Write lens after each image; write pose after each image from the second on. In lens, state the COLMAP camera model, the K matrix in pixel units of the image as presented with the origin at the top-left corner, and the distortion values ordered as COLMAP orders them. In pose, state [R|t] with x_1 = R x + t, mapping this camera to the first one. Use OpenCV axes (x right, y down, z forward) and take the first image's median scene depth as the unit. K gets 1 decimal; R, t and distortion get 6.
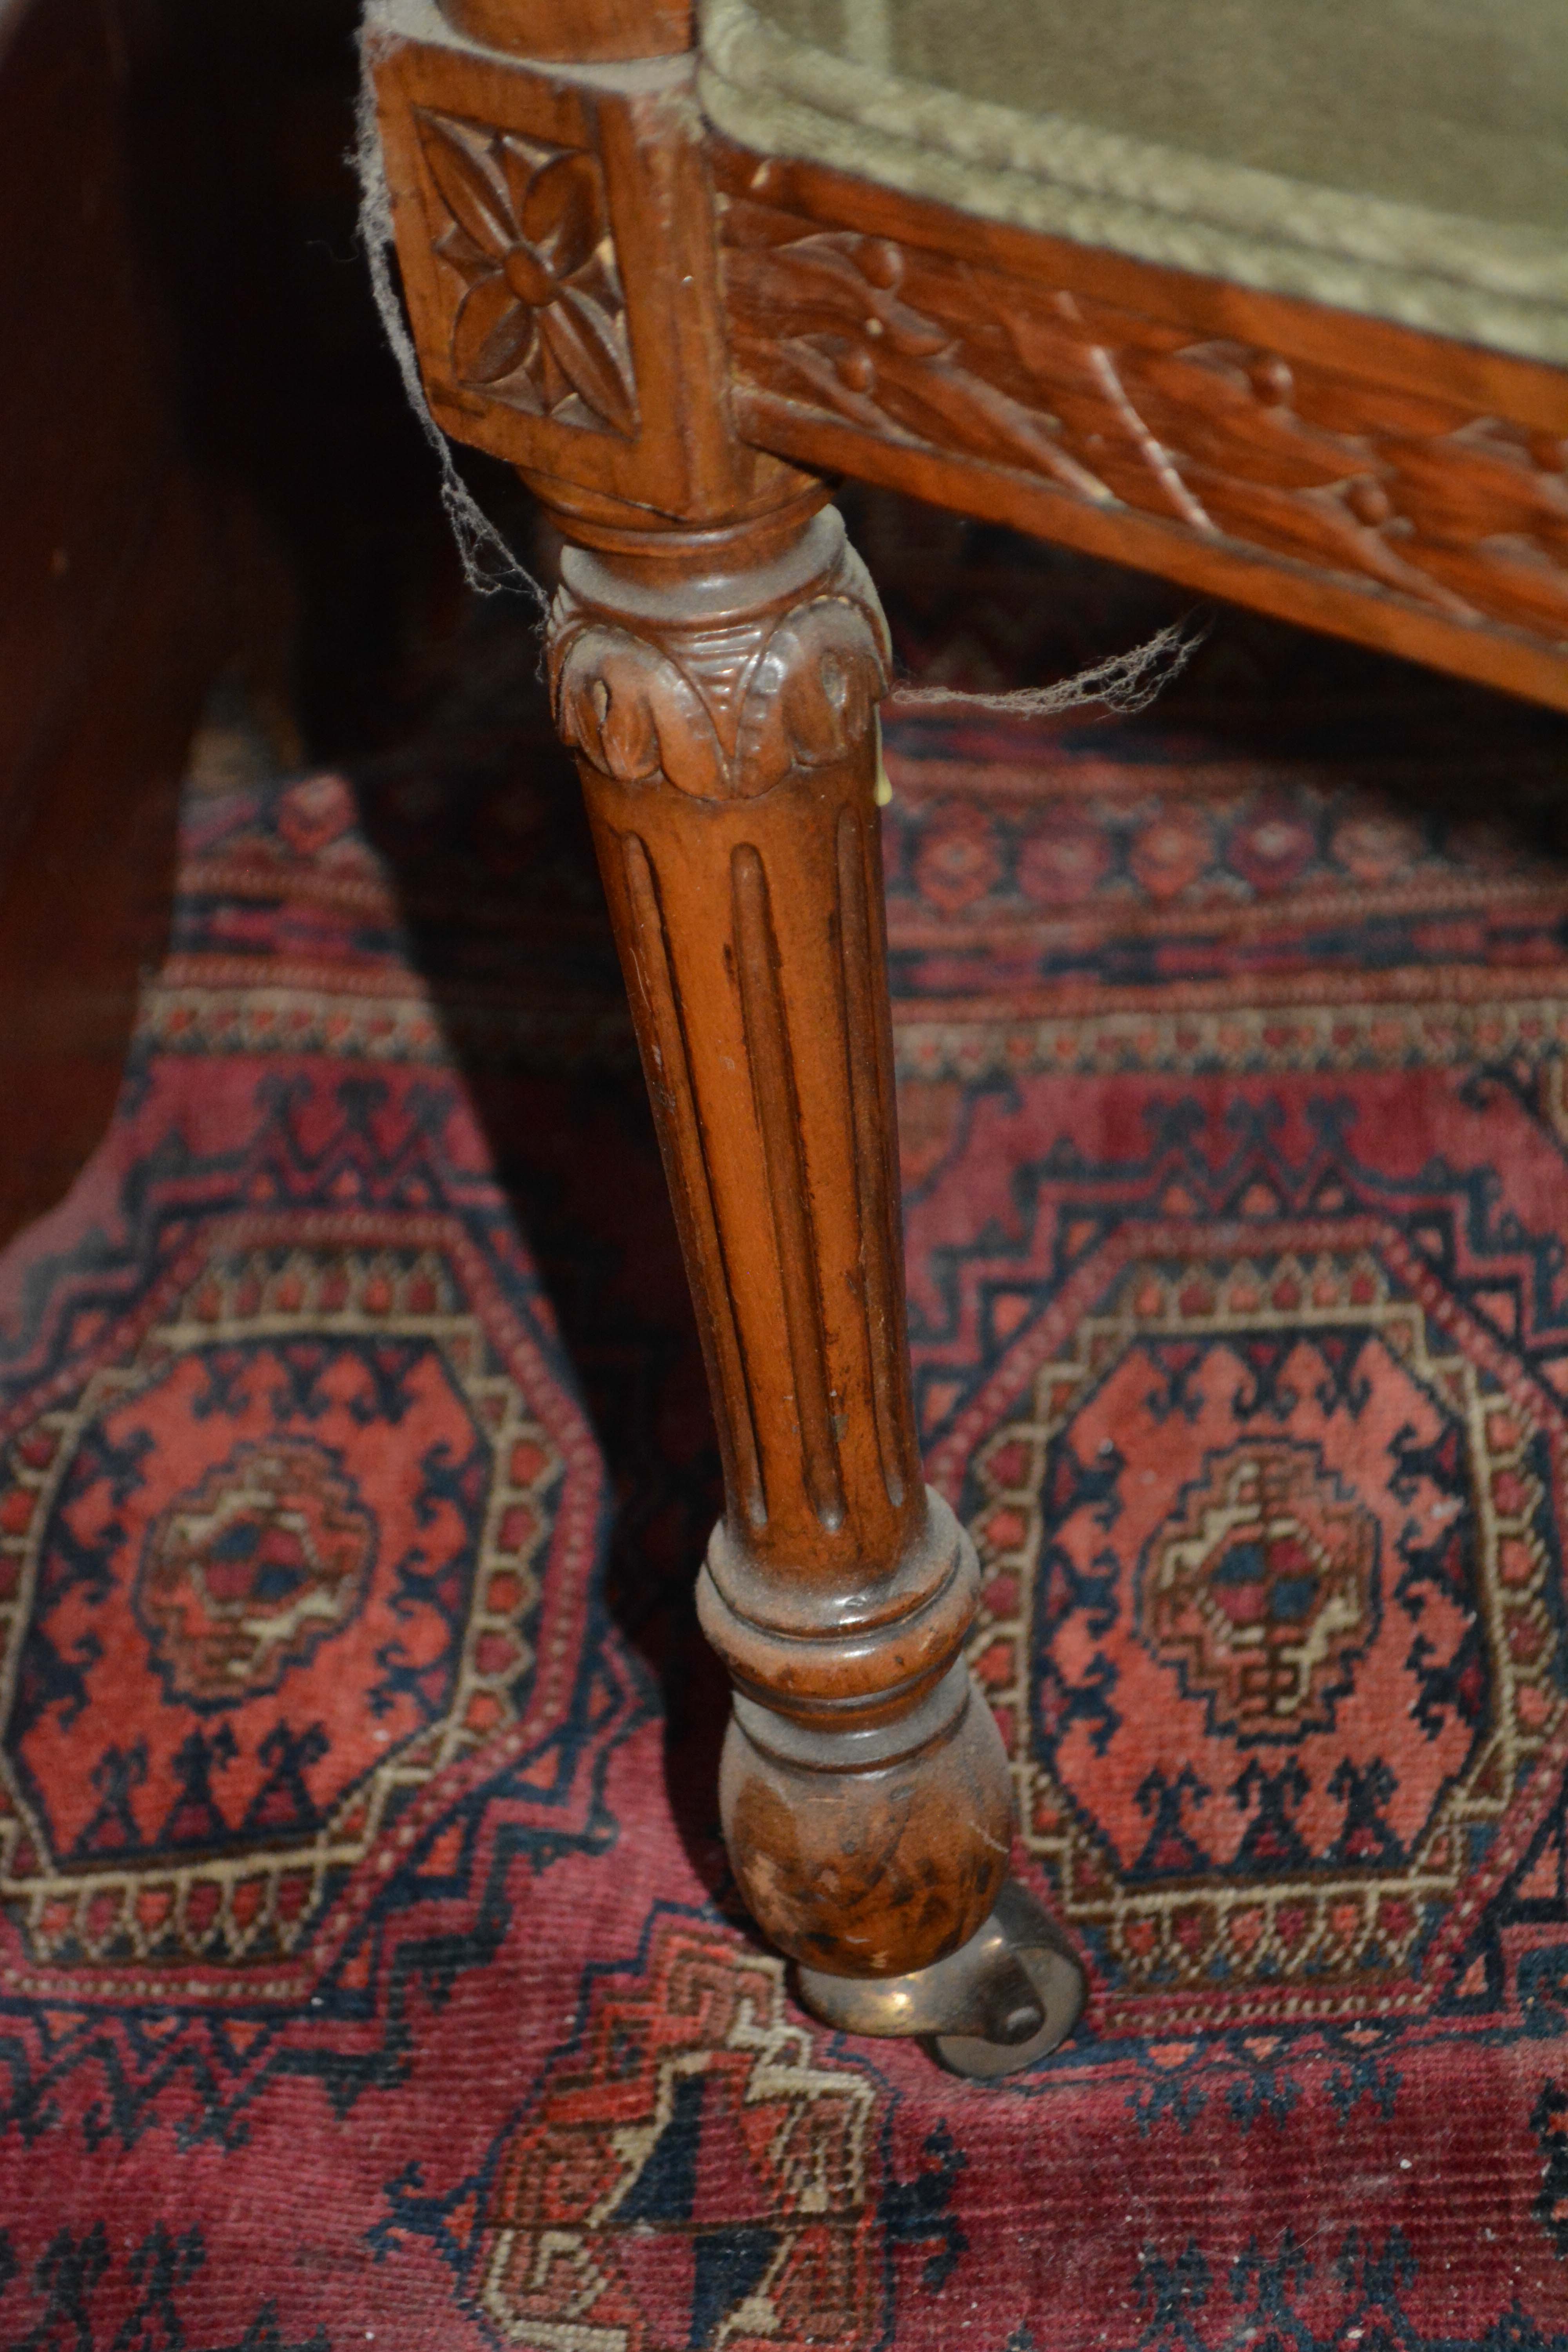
lens RADIAL K [[5485.9, 0, 784.0], [0, 5485.9, 1176.0], [0, 0, 1]] dist [0.052572, 0.054421]
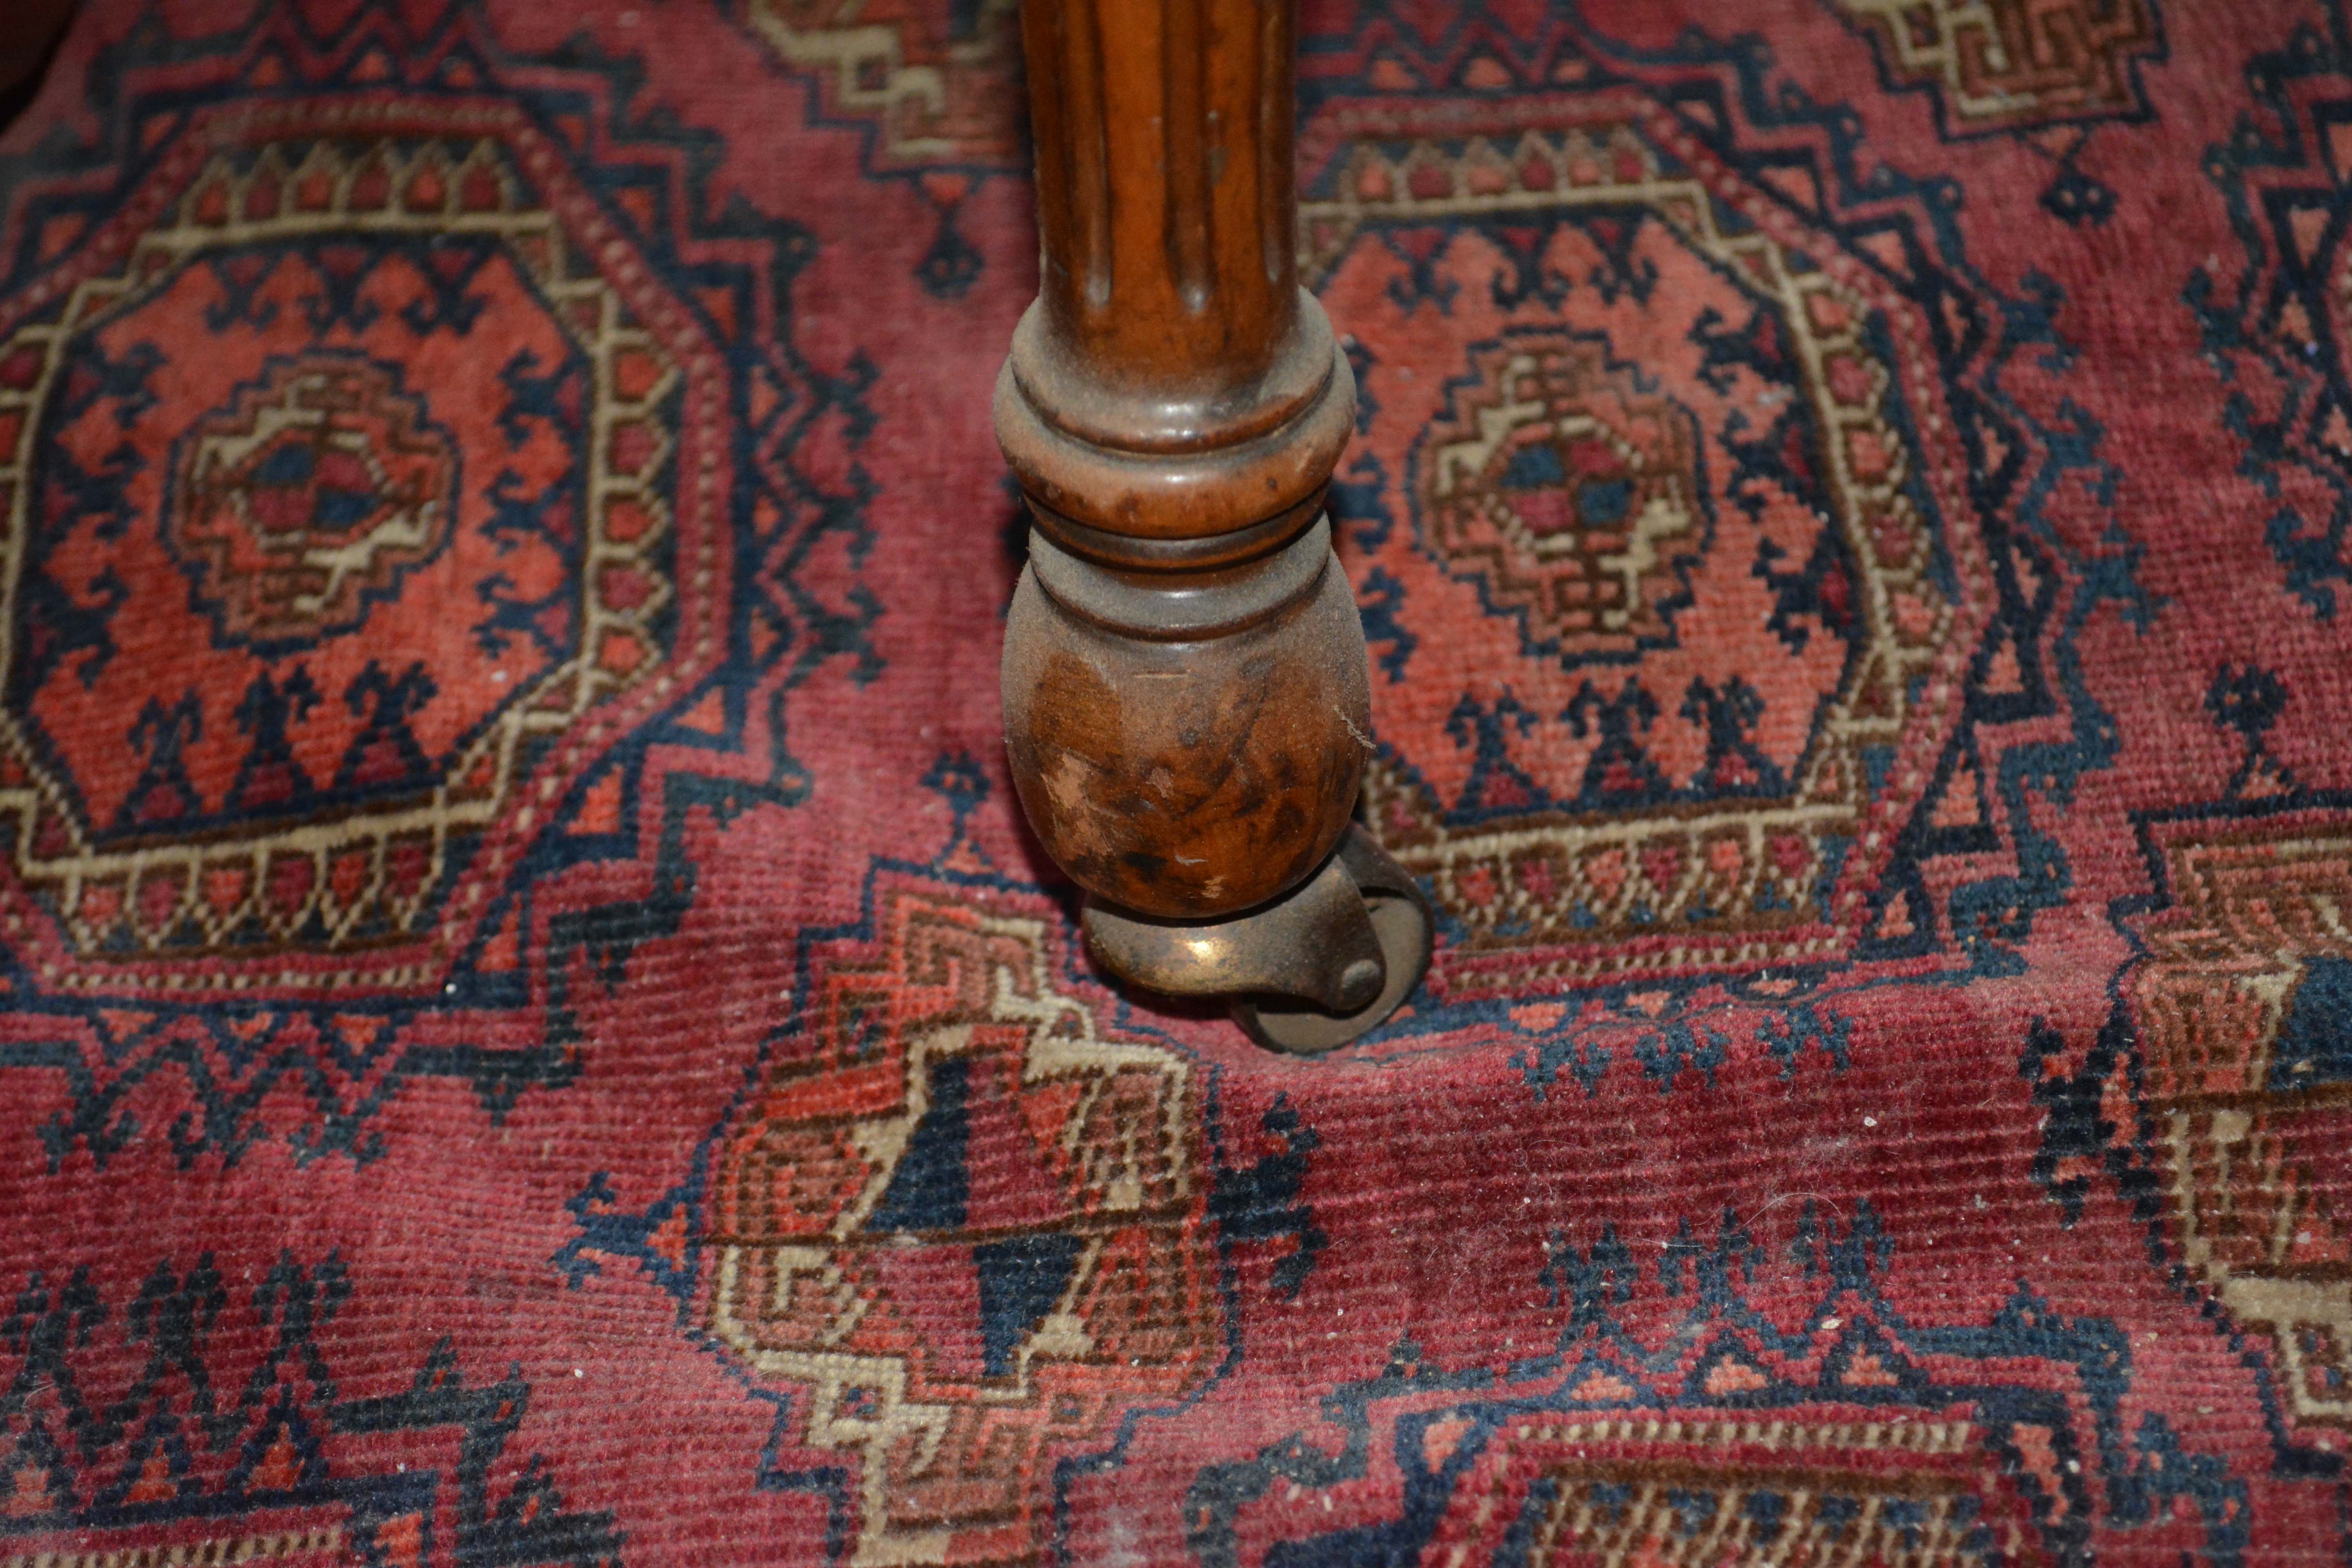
lens RADIAL K [[5485.9, 0, 1176.0], [0, 5485.9, 784.0], [0, 0, 1]] dist [0.052572, 0.054421]
pose [[0.991004, -0.016110, 0.132860, -0.084863], [0.008991, 0.998500, 0.054009, 0.077588], [-0.133531, -0.052329, 0.989662, 0.198688]]
